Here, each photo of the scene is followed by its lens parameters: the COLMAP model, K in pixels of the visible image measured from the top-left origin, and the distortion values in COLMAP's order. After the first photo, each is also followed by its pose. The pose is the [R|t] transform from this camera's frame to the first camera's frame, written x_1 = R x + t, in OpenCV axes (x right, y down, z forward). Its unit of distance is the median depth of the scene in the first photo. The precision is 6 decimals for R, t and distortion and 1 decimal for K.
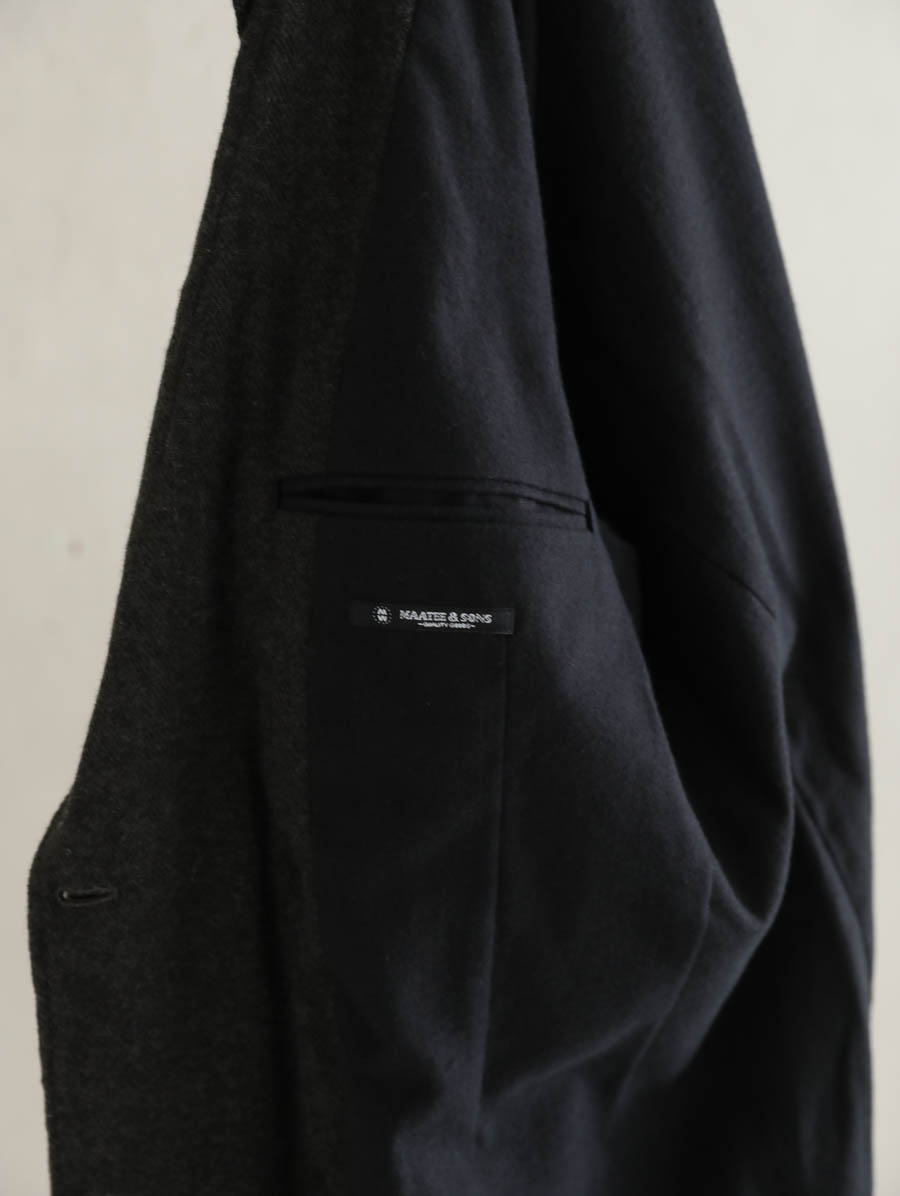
lens RADIAL K [[1678.4, 0, 446.8], [0, 1678.4, 604.9], [0, 0, 1]] dist [0.016135, 0.042518]
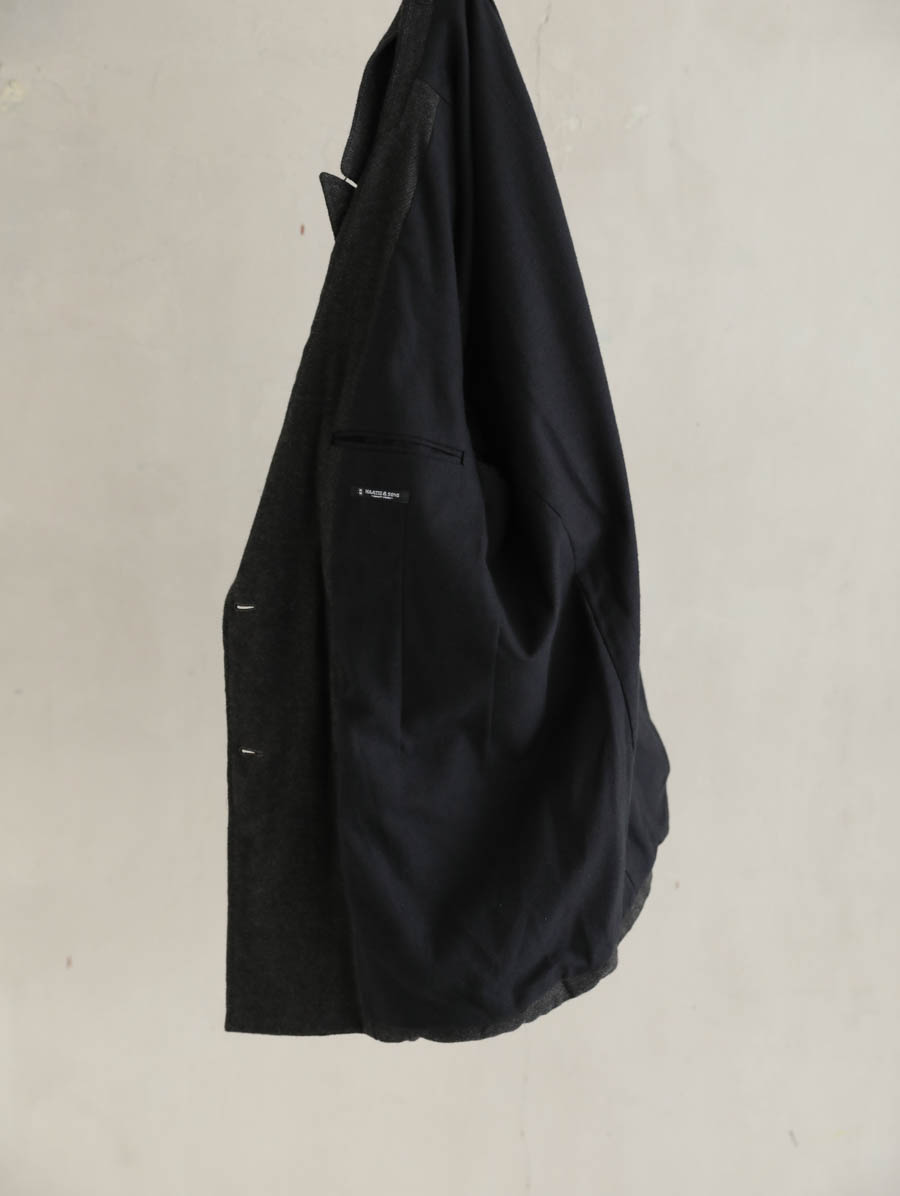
lens RADIAL K [[1678.4, 0, 446.8], [0, 1678.4, 604.9], [0, 0, 1]] dist [0.016135, 0.042518]
pose [[0.913082, 0.096967, -0.396080, 0.970547], [-0.116277, 0.992903, -0.024972, 0.198620], [0.390848, 0.068857, 0.917876, -1.029888]]
